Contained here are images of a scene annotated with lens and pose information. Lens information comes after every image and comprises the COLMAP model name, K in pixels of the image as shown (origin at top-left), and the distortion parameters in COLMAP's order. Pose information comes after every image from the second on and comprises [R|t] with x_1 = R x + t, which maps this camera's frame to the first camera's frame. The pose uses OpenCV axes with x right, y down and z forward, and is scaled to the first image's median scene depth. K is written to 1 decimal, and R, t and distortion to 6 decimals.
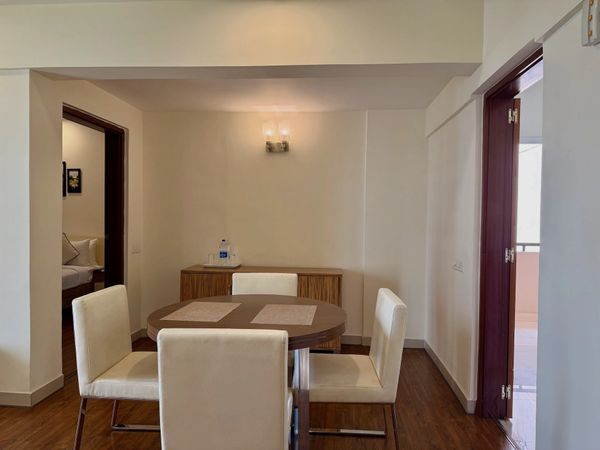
lens RADIAL K [[424.8, 0, 300.0], [0, 424.8, 225.0], [0, 0, 1]] dist [0.004707, 0.000925]
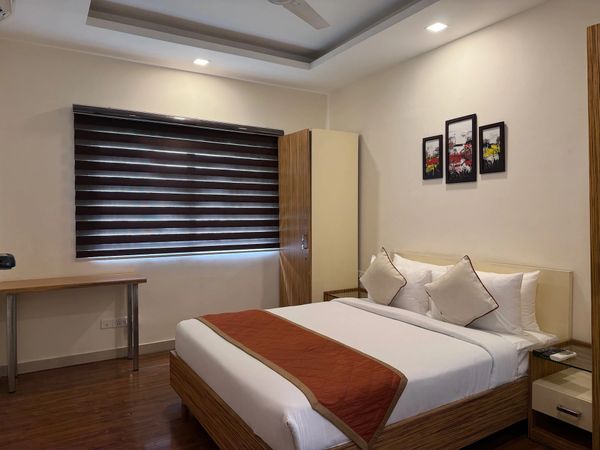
lens RADIAL K [[424.8, 0, 300.0], [0, 424.8, 225.0], [0, 0, 1]] dist [0.004707, 0.000925]
pose [[0.581895, 0.008808, -0.813216, -0.258730], [-0.003564, 0.999959, 0.008280, -0.018541], [0.813256, -0.001920, 0.581902, 0.532549]]
